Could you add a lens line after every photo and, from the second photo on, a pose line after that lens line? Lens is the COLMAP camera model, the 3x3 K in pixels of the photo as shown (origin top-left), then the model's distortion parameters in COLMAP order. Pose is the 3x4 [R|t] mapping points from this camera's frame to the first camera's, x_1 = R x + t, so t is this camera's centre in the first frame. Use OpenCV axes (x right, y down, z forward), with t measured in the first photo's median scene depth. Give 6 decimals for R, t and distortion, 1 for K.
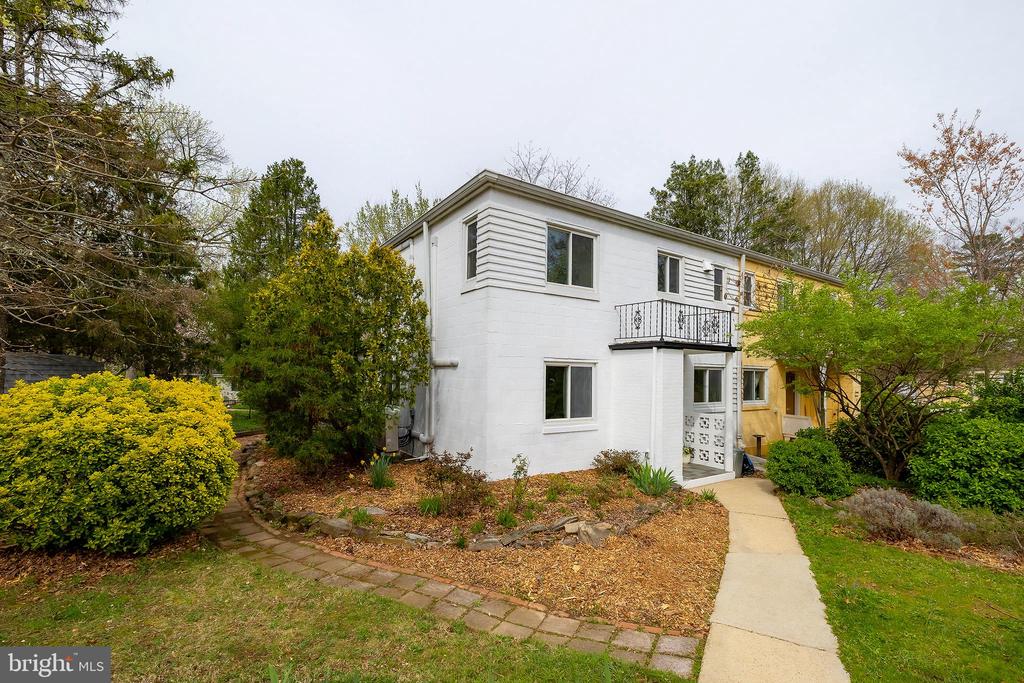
lens RADIAL K [[432.1, 0, 507.5], [0, 432.1, 350.4], [0, 0, 1]] dist [-0.003174, -0.000205]
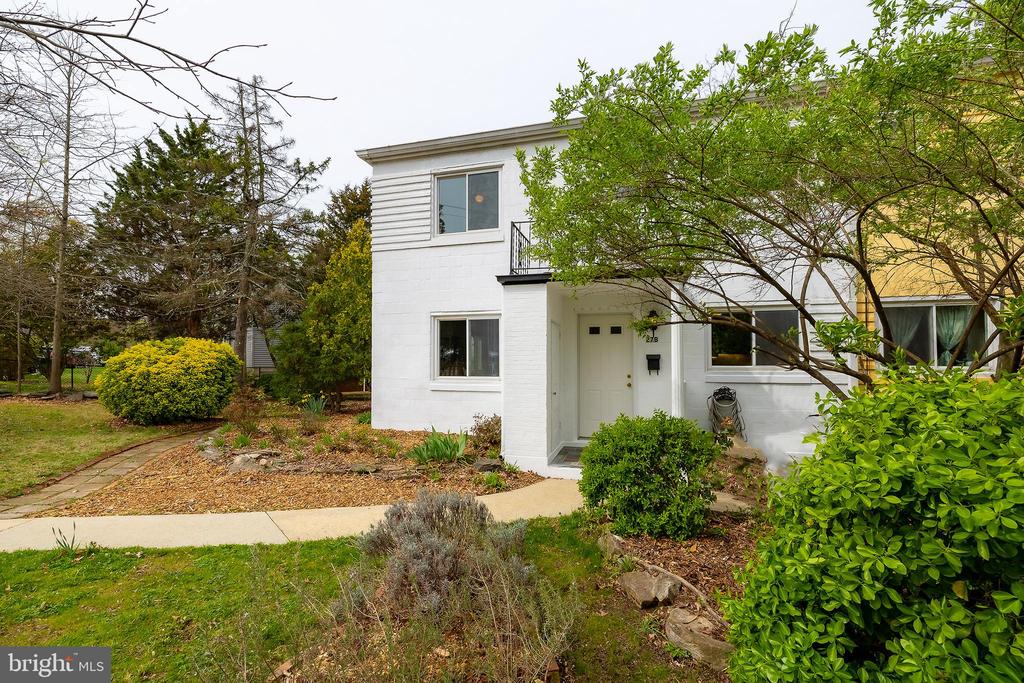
lens RADIAL K [[421.1, 0, 532.3], [0, 421.1, 336.8], [0, 0, 1]] dist [0.001970, 0.000196]
pose [[0.674246, -0.056663, -0.736330, 0.879270], [0.050498, 0.998256, -0.030579, 0.105564], [0.736778, -0.016565, 0.675932, 0.492897]]
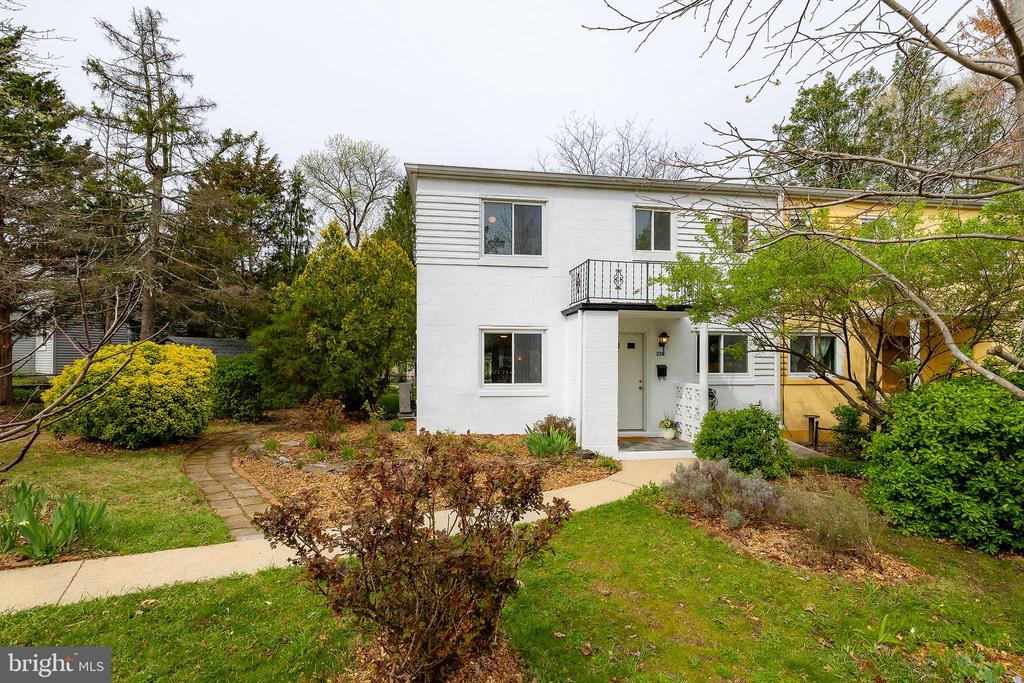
lens RADIAL K [[438.5, 0, 512.0], [0, 438.5, 341.5], [0, 0, 1]] dist [-0.001956, 0.000227]
pose [[0.910069, -0.025878, -0.413647, 0.569897], [0.031652, 0.999474, 0.007110, 0.048234], [0.413246, -0.019563, 0.910409, 0.041135]]
